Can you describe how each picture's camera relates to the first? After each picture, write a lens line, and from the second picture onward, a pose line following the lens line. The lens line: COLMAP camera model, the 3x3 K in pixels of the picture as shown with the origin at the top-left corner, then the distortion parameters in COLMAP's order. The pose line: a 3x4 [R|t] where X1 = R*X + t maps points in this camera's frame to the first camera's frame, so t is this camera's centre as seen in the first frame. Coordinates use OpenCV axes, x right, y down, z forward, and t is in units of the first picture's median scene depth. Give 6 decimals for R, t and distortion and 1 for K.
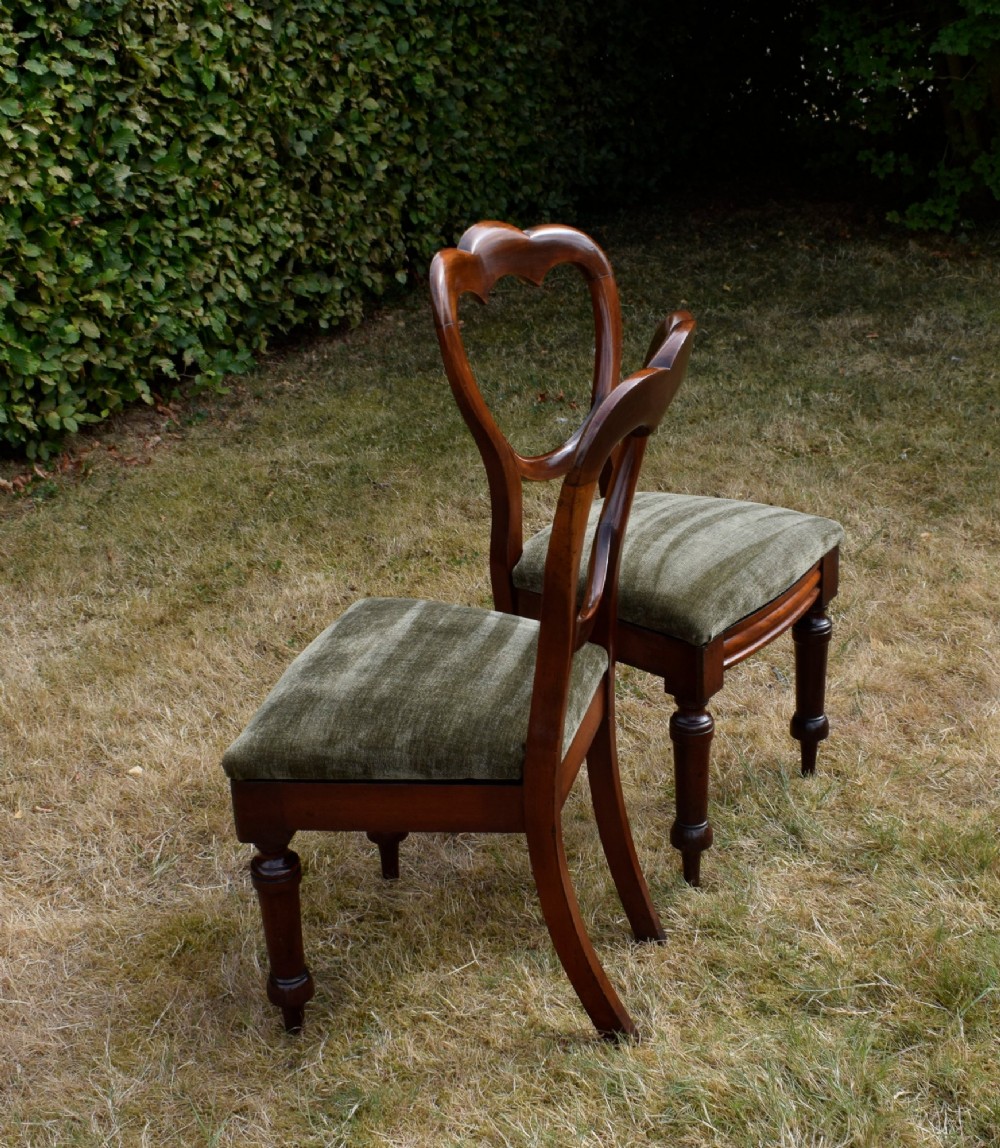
lens RADIAL K [[1609.7, 0, 519.0], [0, 1609.7, 616.4], [0, 0, 1]] dist [-0.025730, 0.000000]
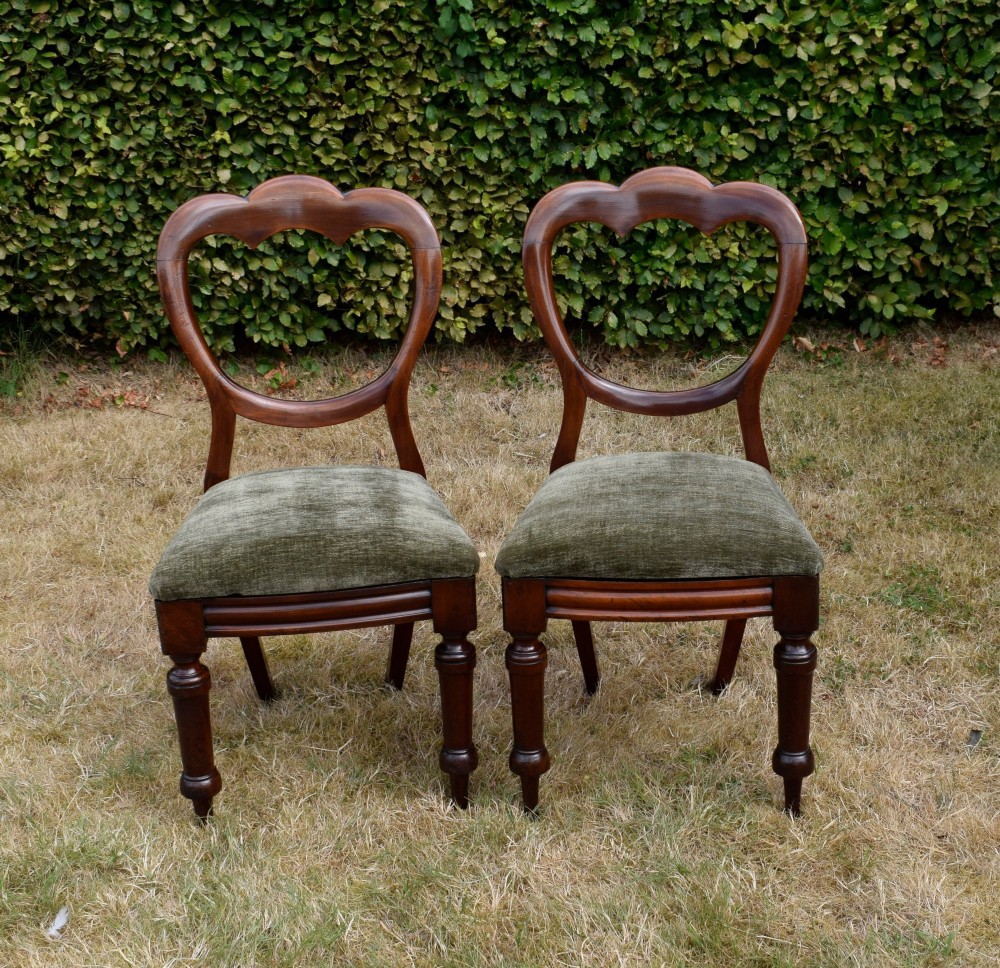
lens RADIAL K [[1621.1, 0, 571.2], [0, 1621.1, 475.9], [0, 0, 1]] dist [-0.028132, 0.000000]
pose [[0.519101, 0.317908, -0.793390, 0.528809], [-0.326789, 0.931549, 0.159456, -0.125251], [0.789774, 0.176497, 0.587457, 0.220439]]
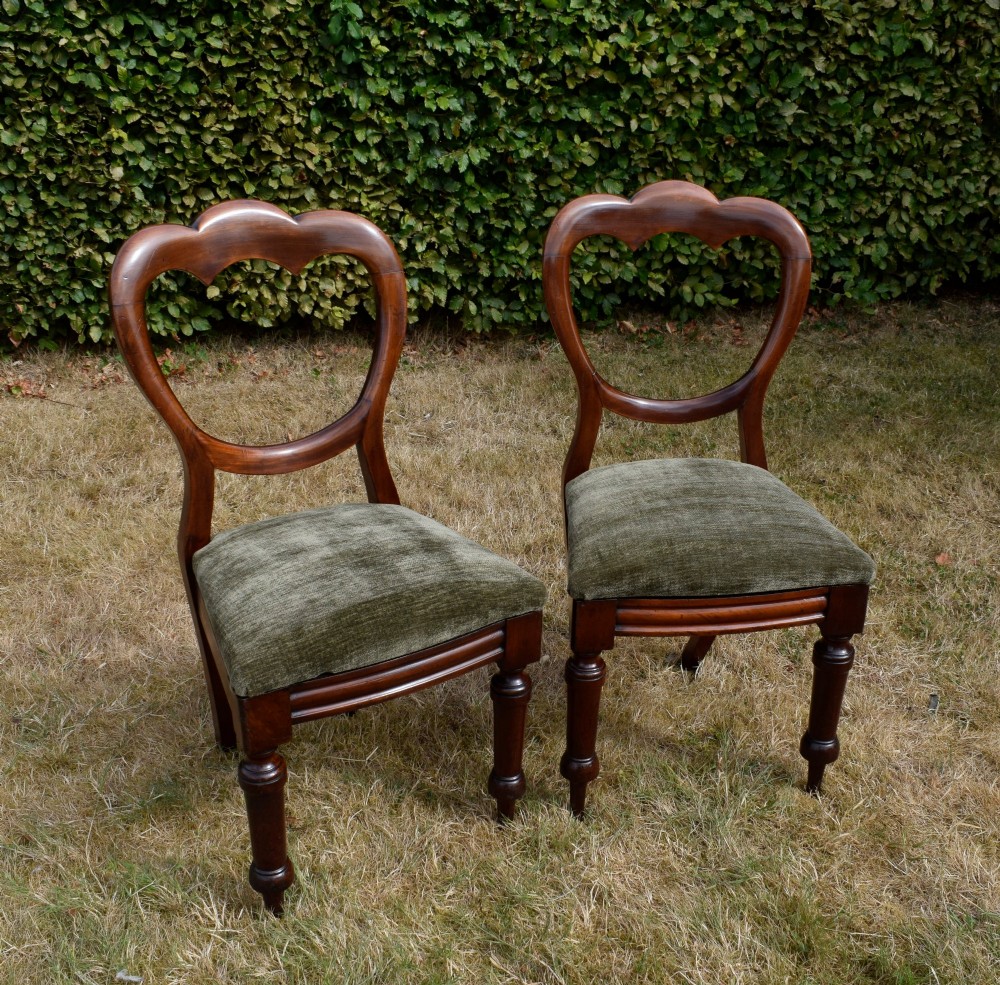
lens RADIAL K [[1230.1, 0, 538.6], [0, 1230.1, 525.7], [0, 0, 1]] dist [-0.023515, 0.000000]
pose [[0.686336, 0.370001, -0.626133, 0.322157], [-0.333690, 0.925157, 0.180928, -0.090616], [0.646215, 0.084756, 0.758435, 0.202482]]
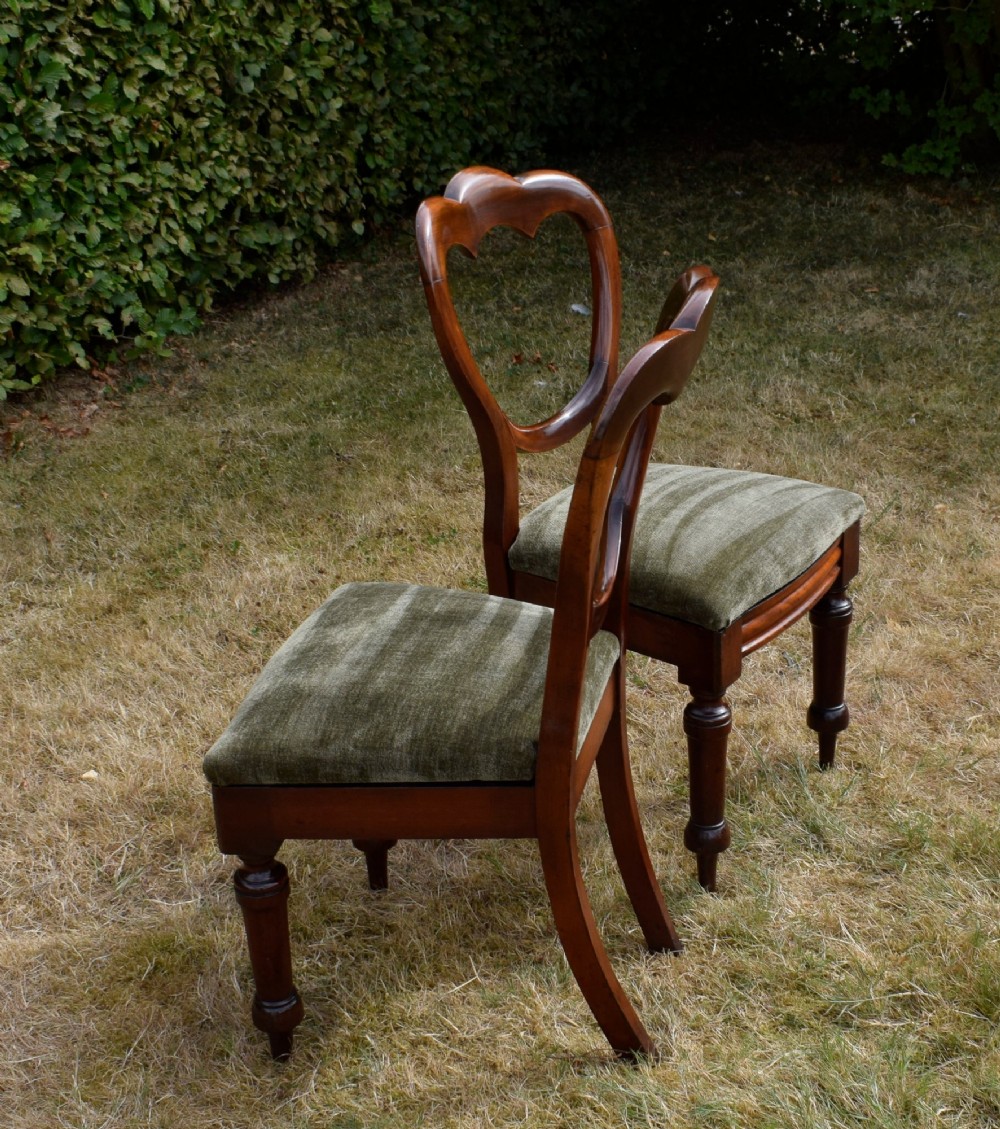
lens RADIAL K [[1752.9, 0, 556.7], [0, 1752.9, 635.1], [0, 0, 1]] dist [-0.027763, 0.000000]
pose [[0.998798, -0.012119, 0.047495, -0.014843], [0.011062, 0.999687, 0.022458, -0.001619], [-0.047752, -0.021906, 0.998619, 0.002306]]
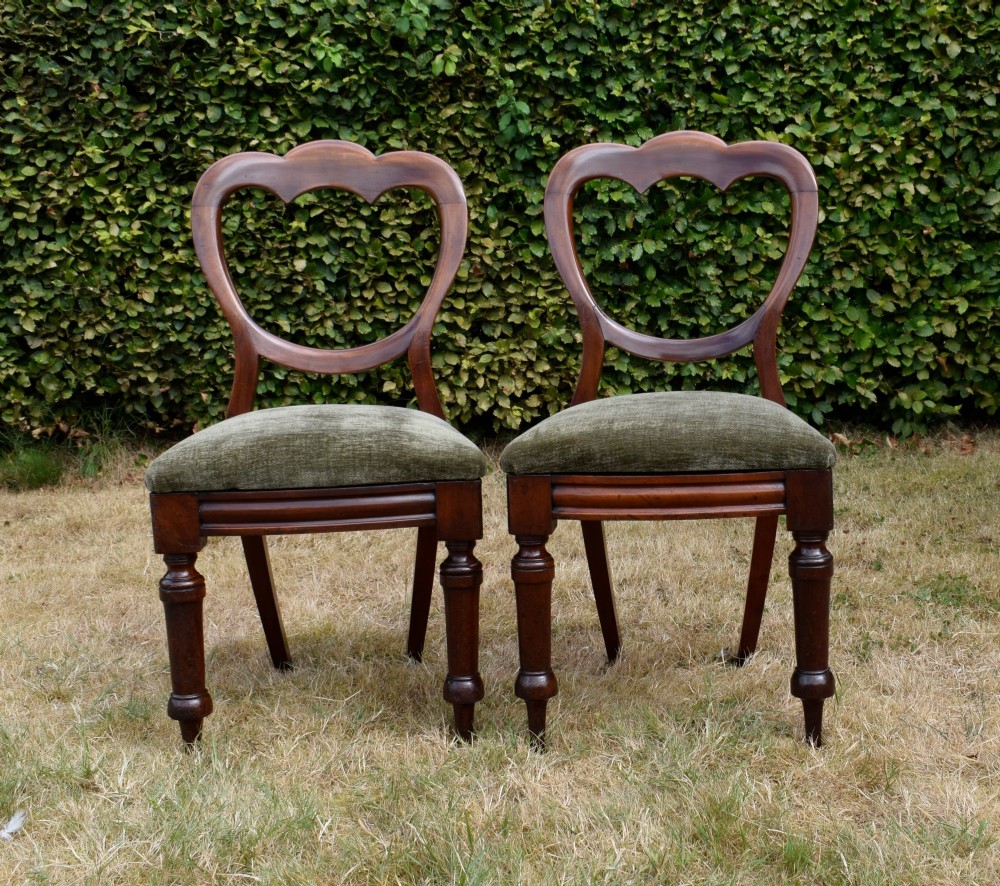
lens RADIAL K [[1427.2, 0, 647.9], [0, 1427.2, 409.9], [0, 0, 1]] dist [-0.028783, 0.000000]
pose [[0.511576, 0.133095, -0.848867, 0.511958], [-0.329773, 0.942685, -0.050935, -0.001481], [0.793436, 0.305991, 0.526146, 0.319365]]
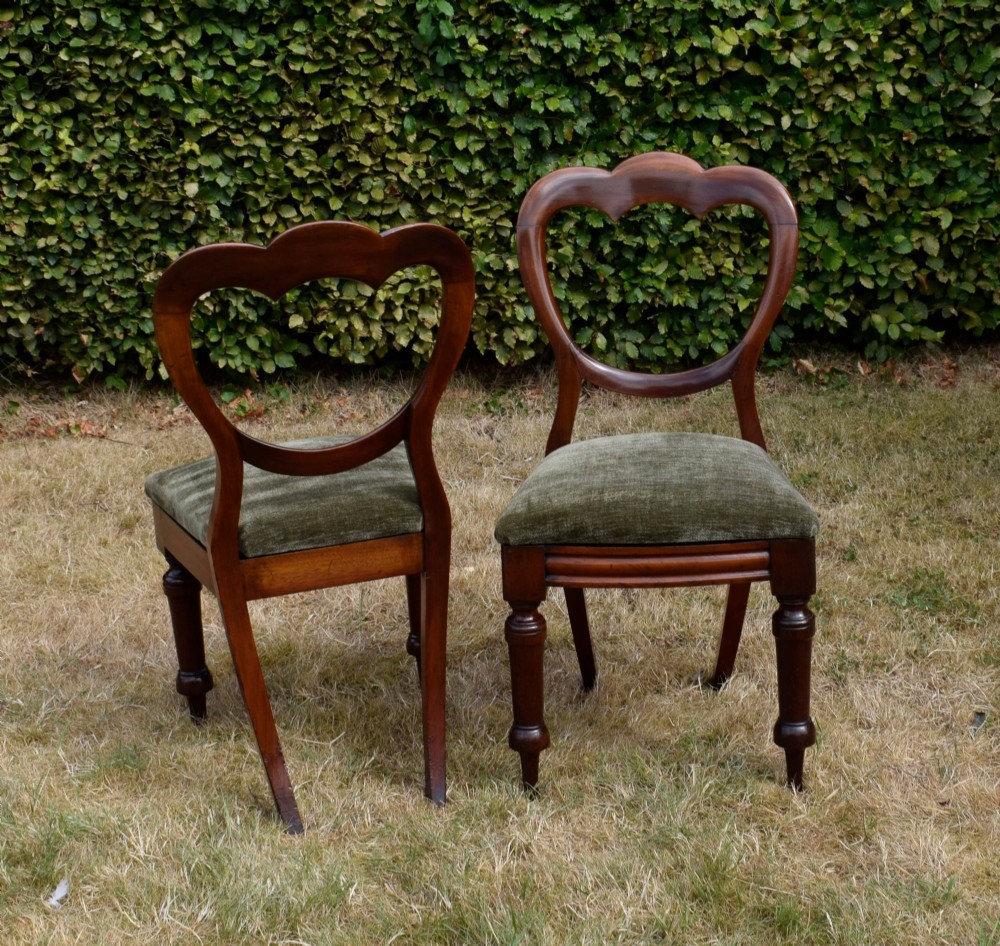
lens RADIAL K [[1915.4, 0, 589.9], [0, 1915.4, 416.1], [0, 0, 1]] dist [-0.035865, 0.000000]
pose [[0.541157, 0.238474, -0.806399, 0.631738], [-0.319030, 0.945478, 0.065510, -0.089925], [0.778055, 0.221814, 0.587732, 0.155659]]
